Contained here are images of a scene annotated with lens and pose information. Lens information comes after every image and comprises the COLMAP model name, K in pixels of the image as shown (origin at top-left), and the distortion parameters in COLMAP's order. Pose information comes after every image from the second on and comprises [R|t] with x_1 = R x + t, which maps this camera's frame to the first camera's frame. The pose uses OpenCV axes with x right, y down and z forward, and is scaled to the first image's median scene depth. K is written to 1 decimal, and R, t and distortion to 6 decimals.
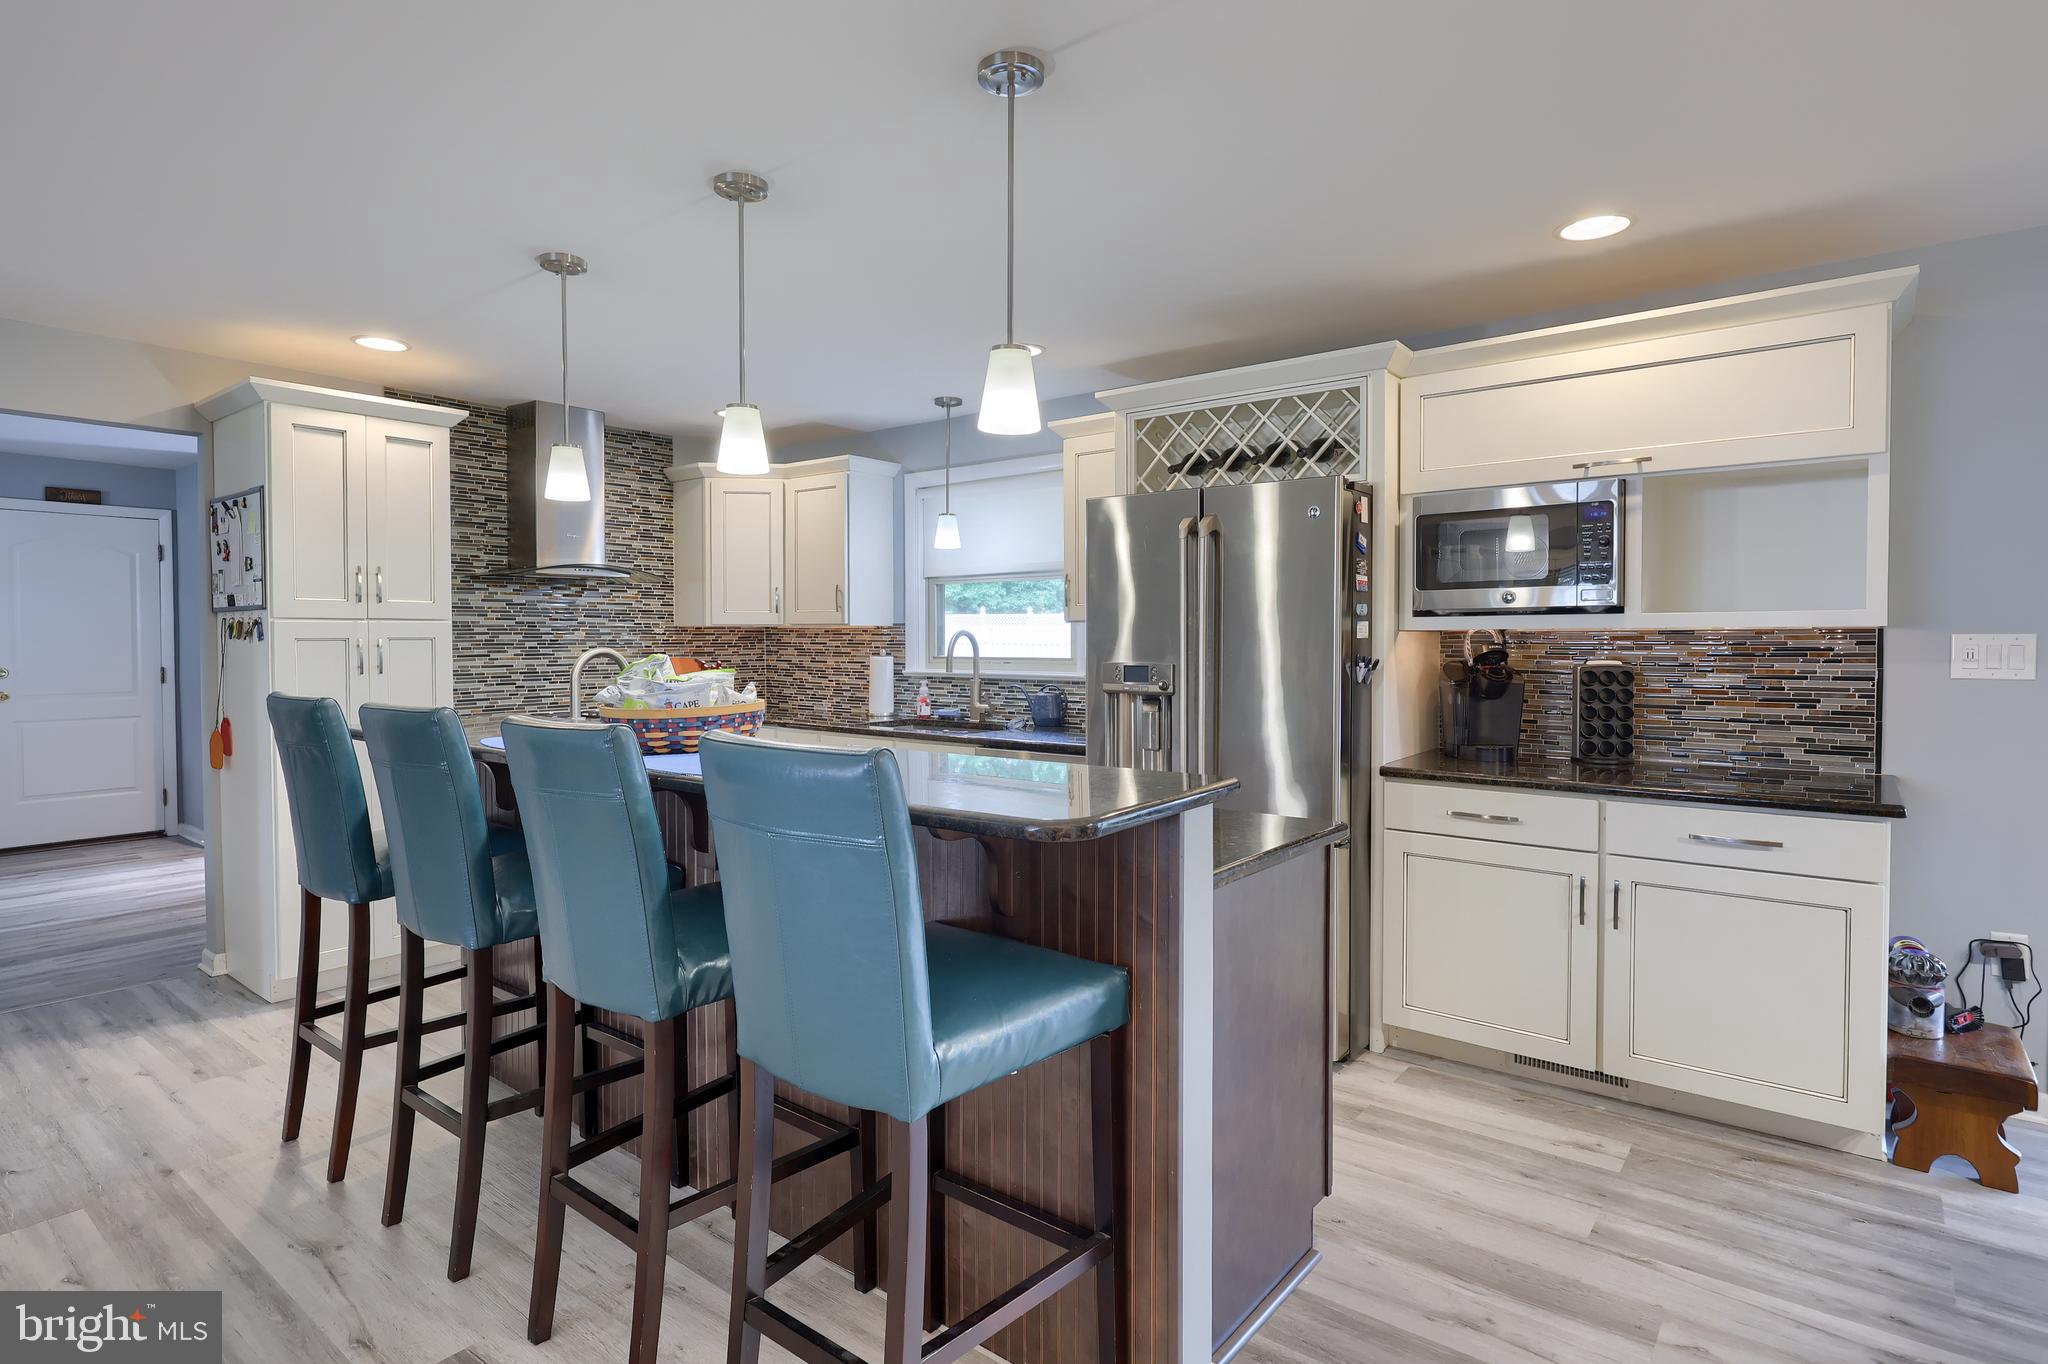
lens RADIAL K [[1041.1, 0, 1025.7], [0, 1041.1, 660.3], [0, 0, 1]] dist [0.001136, 0.000700]
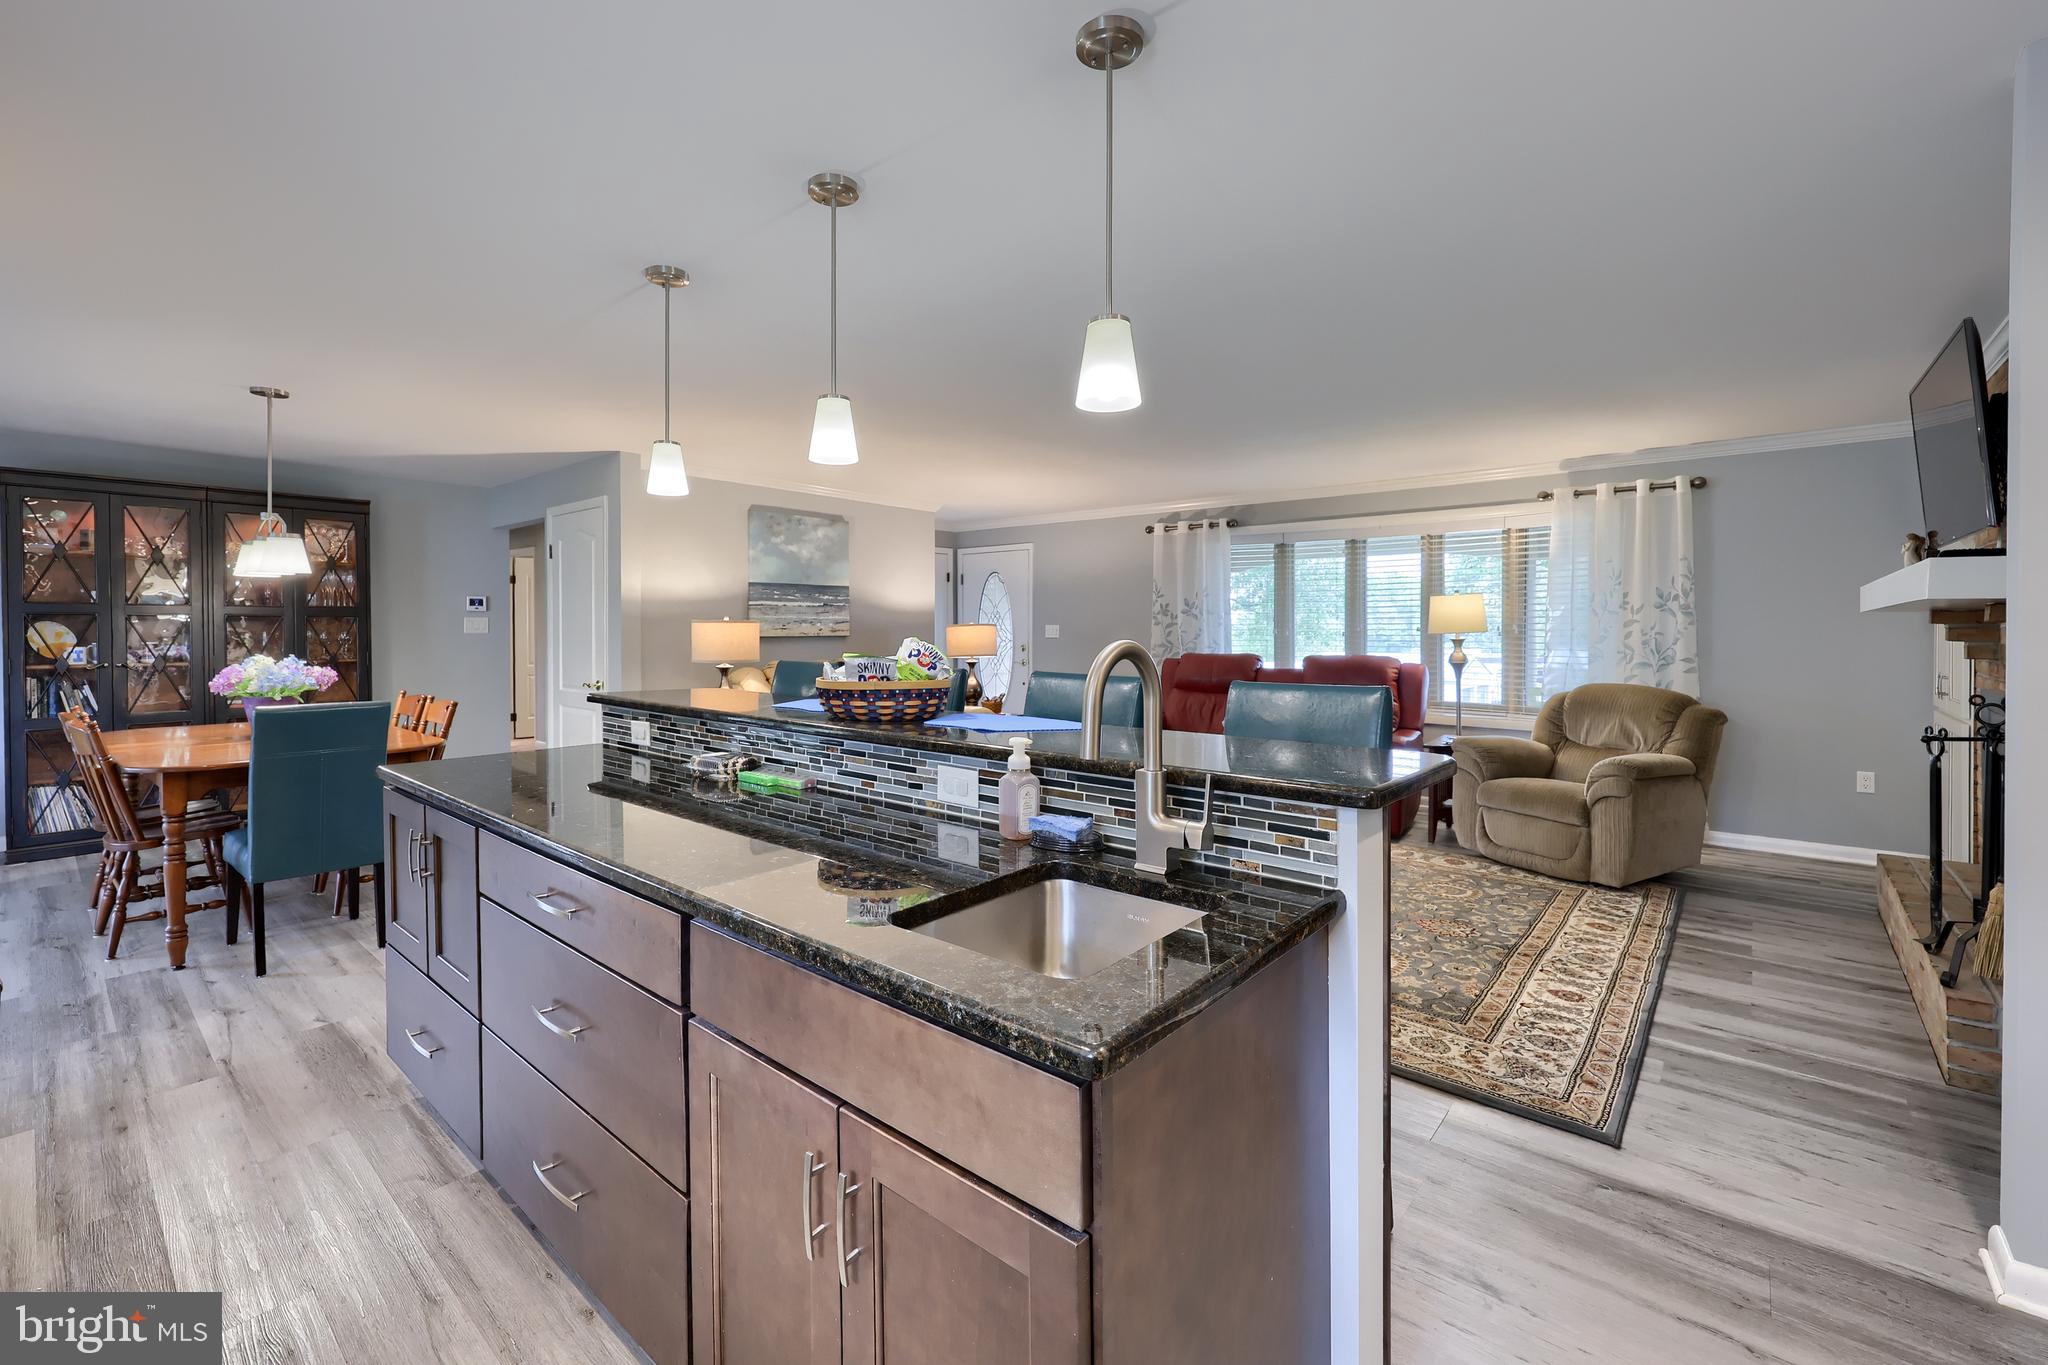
lens RADIAL K [[857.1, 0, 1022.3], [0, 857.1, 643.3], [0, 0, 1]] dist [0.000001, 0.000135]
pose [[-0.999264, 0.000208, 0.038364, -0.333973], [0.001773, 0.999168, 0.040753, -0.024360], [-0.038324, 0.040791, -0.998432, 1.294648]]
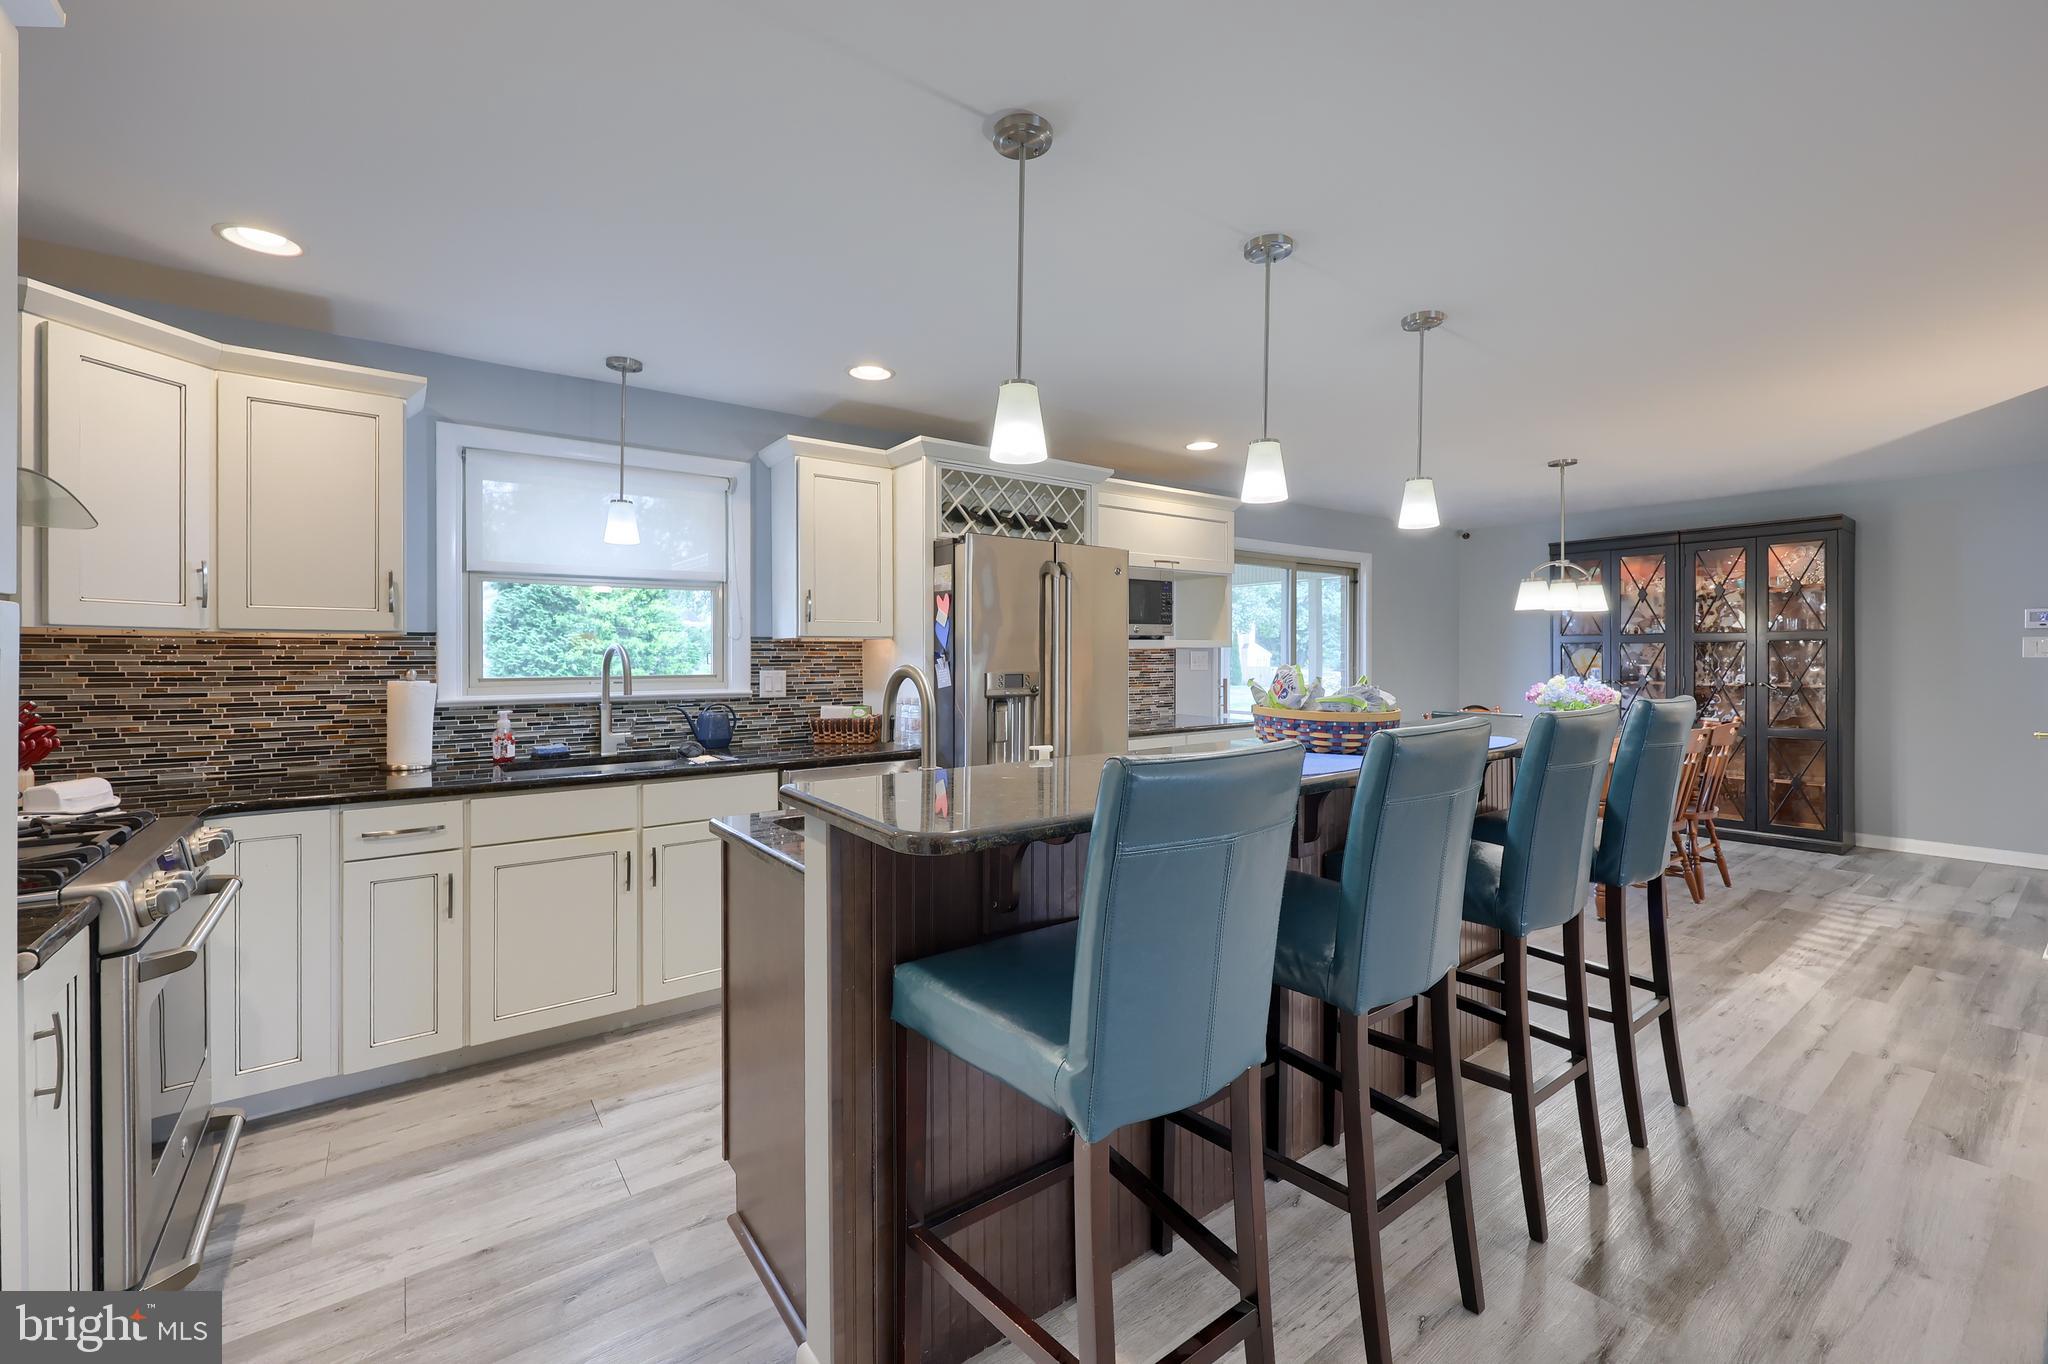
lens RADIAL K [[857.1, 0, 1022.3], [0, 857.1, 642.8], [0, 0, 1]] dist [0.000001, 0.000135]
pose [[0.264467, 0.015268, 0.964274, -0.860178], [0.026098, 0.999395, -0.022982, -0.007711], [-0.964041, 0.031244, 0.263909, 0.703447]]
